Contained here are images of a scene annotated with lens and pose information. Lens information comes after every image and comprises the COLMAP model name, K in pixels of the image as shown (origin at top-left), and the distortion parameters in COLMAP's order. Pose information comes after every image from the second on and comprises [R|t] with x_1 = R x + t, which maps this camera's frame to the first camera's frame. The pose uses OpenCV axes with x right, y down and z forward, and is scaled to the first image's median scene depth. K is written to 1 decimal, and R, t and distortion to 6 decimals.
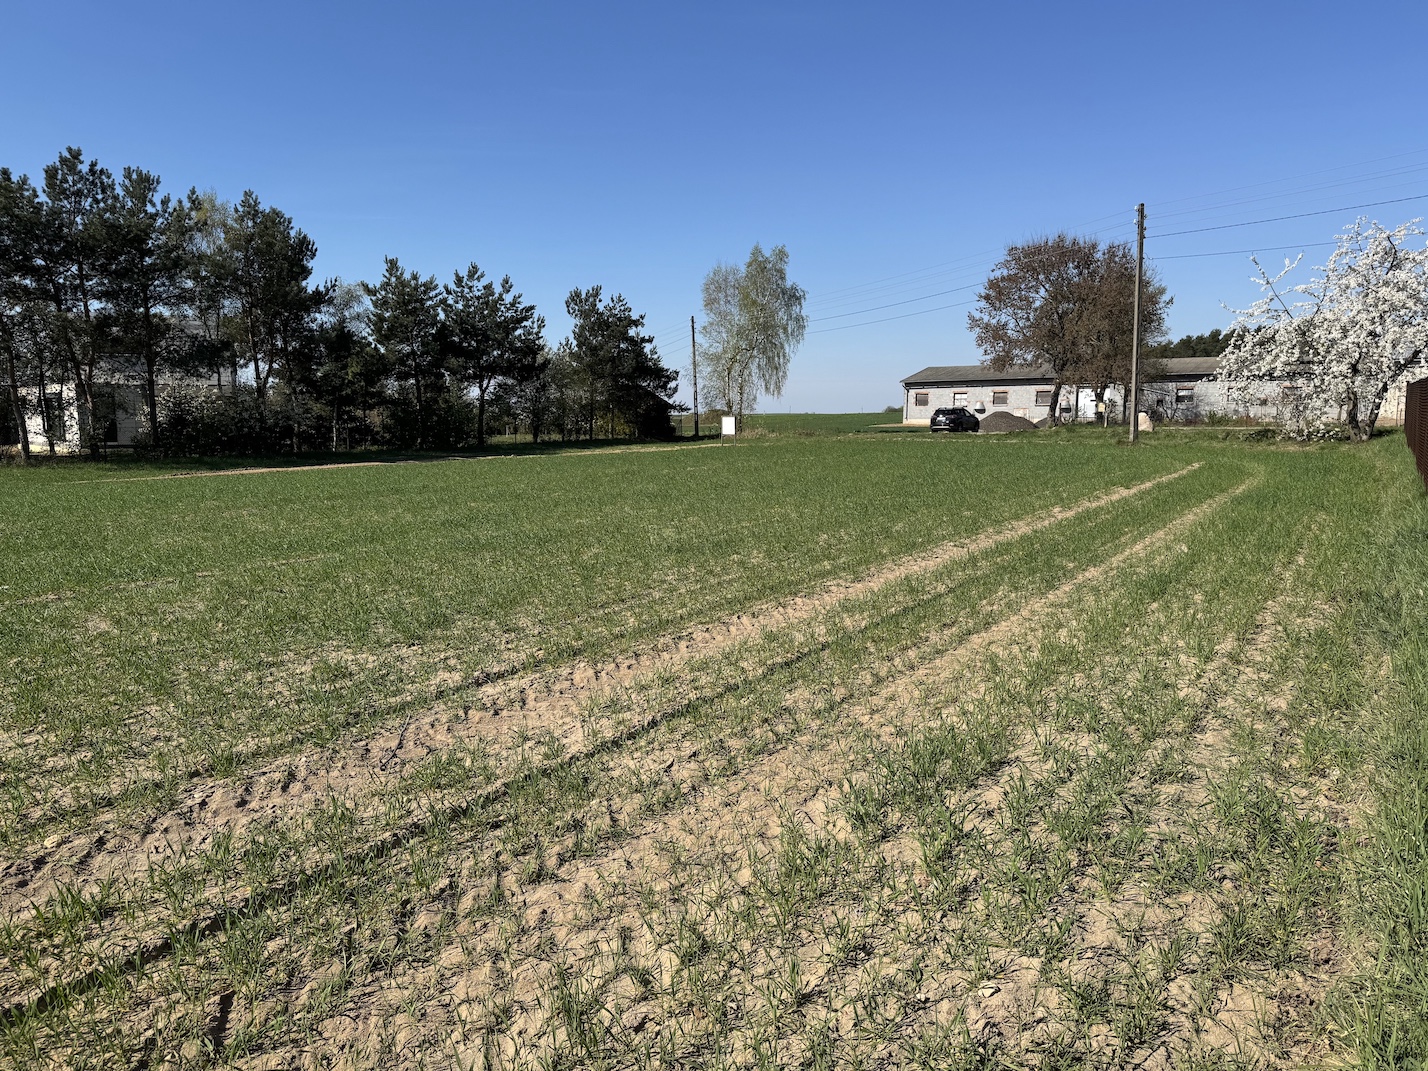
lens RADIAL K [[993.8, 0, 714.0], [0, 993.8, 535.5], [0, 0, 1]] dist [0.105934, -0.146680]
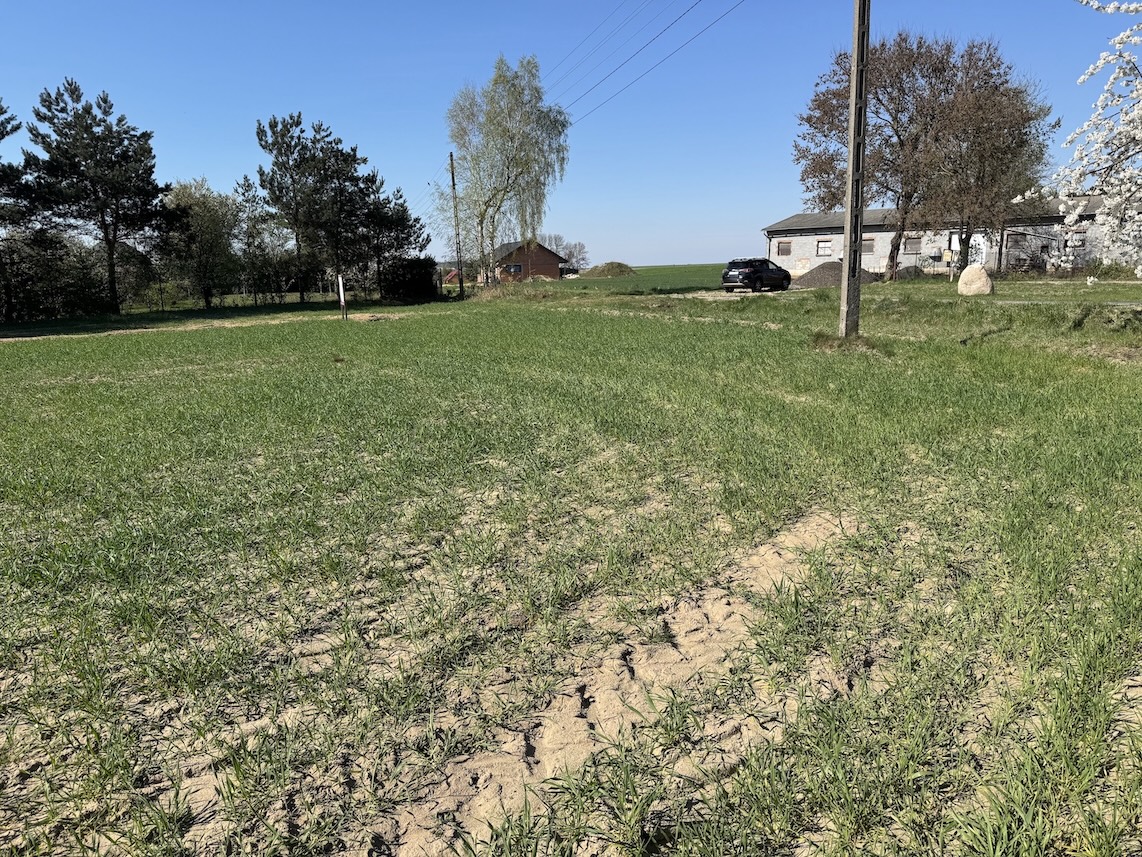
lens RADIAL K [[794.8, 0, 571.0], [0, 794.8, 428.5], [0, 0, 1]] dist [0.105934, -0.146680]
pose [[0.990567, 0.016409, -0.136041, 0.189977], [-0.005354, 0.996681, 0.081231, -0.044475], [0.136923, -0.079737, 0.987367, 0.341022]]
